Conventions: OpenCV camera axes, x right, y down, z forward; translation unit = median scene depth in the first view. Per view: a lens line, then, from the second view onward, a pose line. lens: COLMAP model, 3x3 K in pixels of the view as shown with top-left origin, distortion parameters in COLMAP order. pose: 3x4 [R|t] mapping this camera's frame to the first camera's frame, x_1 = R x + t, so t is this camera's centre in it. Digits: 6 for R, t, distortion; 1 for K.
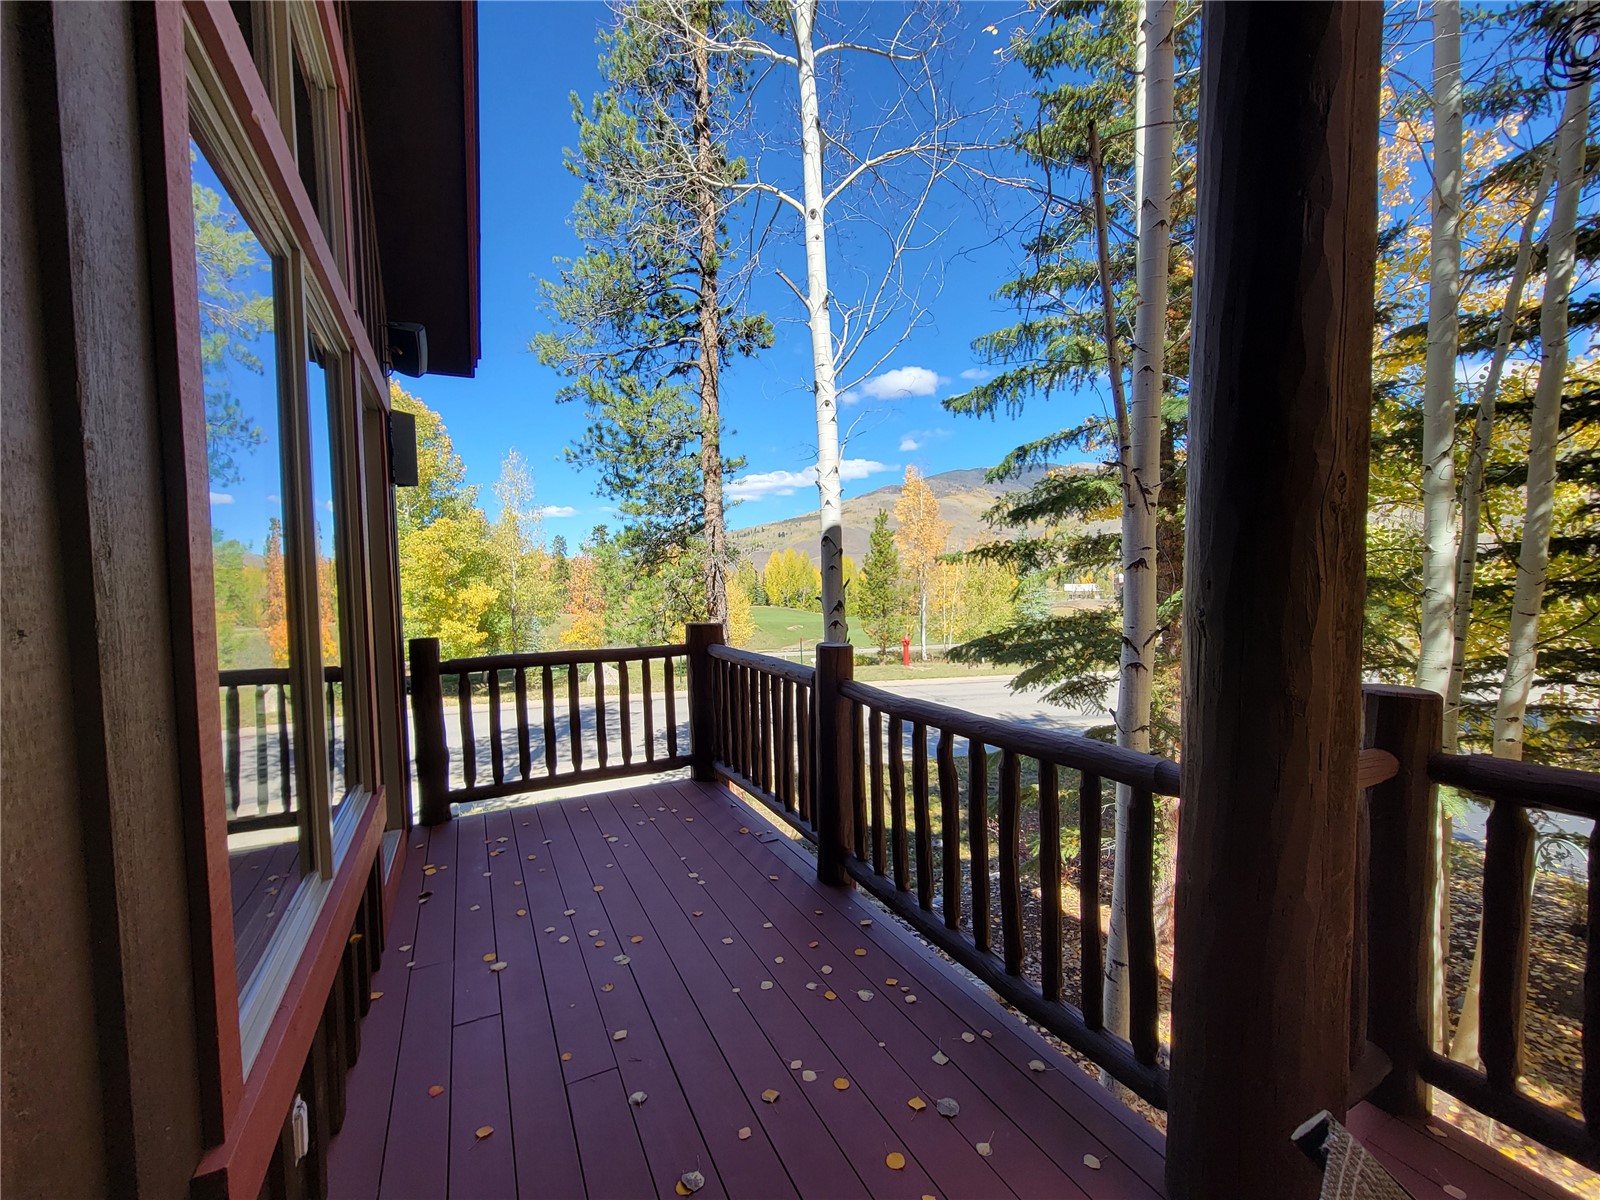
lens RADIAL K [[653.4, 0, 803.6], [0, 653.4, 605.9], [0, 0, 1]] dist [-0.004764, 0.001205]
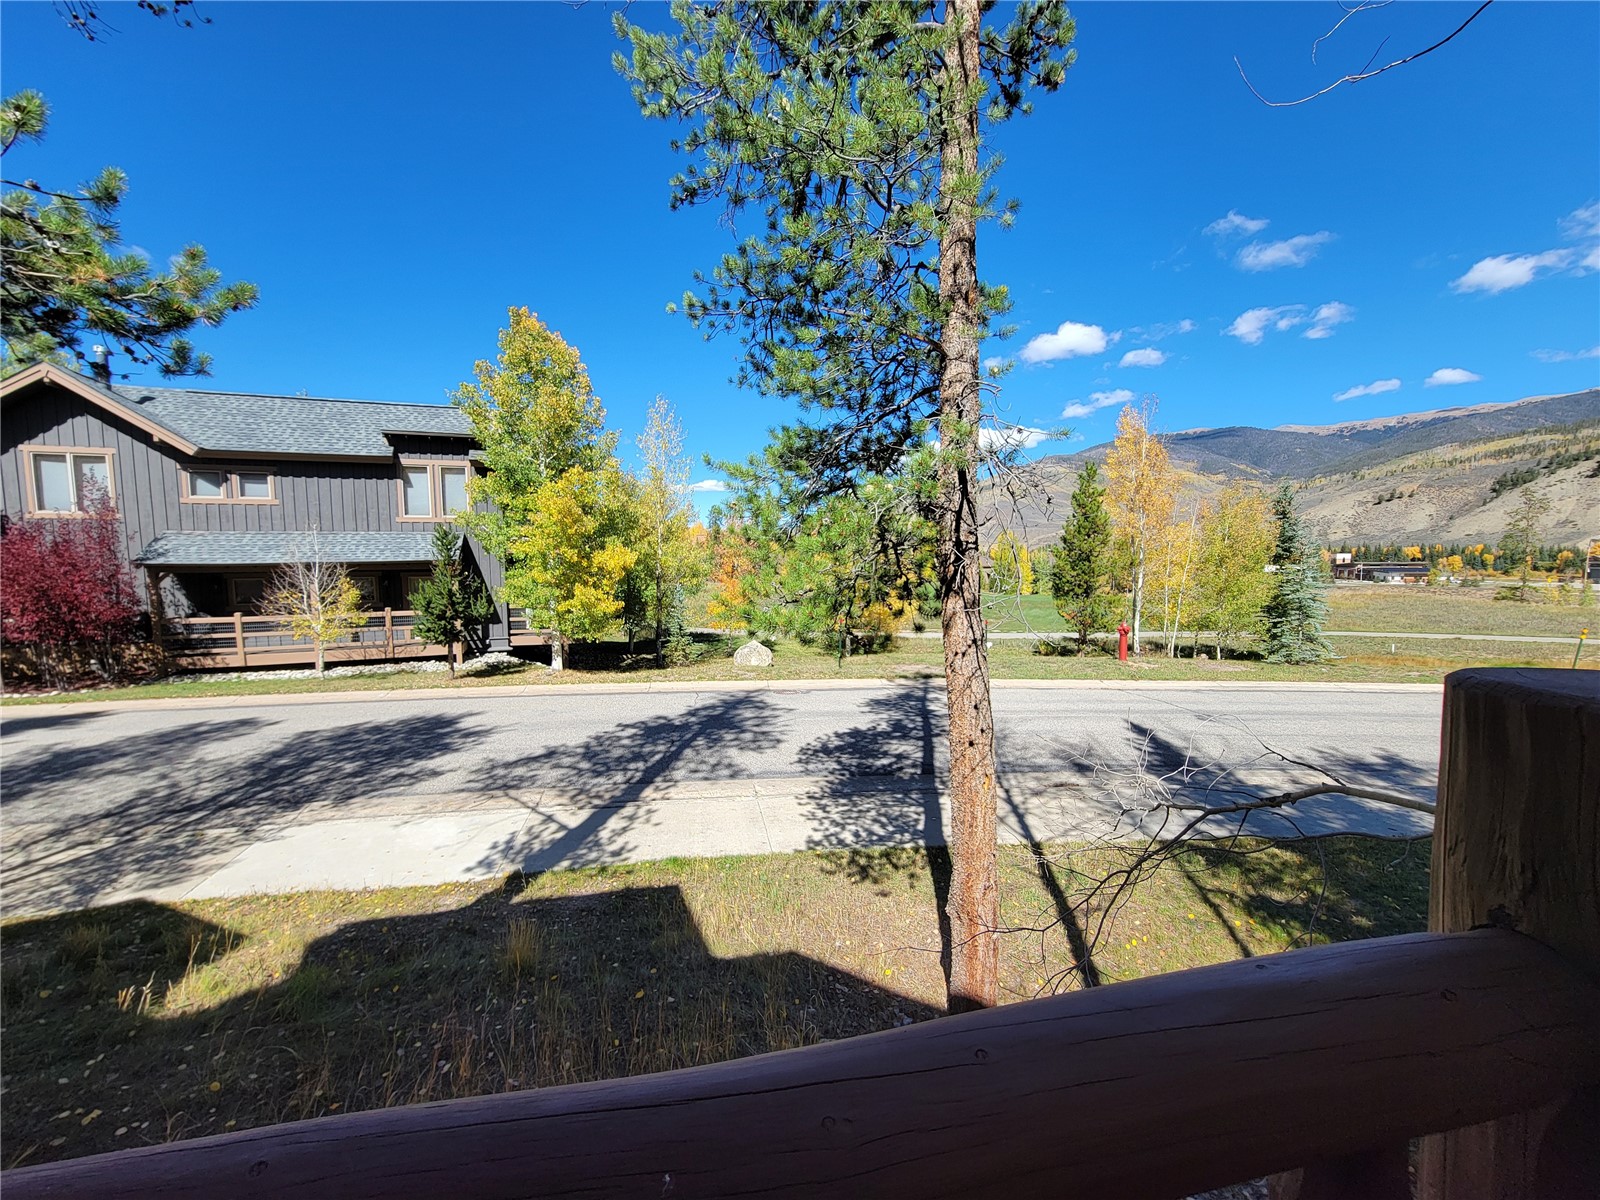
lens RADIAL K [[653.4, 0, 796.2], [0, 653.4, 596.6], [0, 0, 1]] dist [-0.004764, 0.001205]
pose [[0.971995, 0.031637, -0.232864, -0.058507], [-0.025422, 0.999237, 0.029643, 0.003032], [0.233624, -0.022893, 0.972057, 0.207463]]
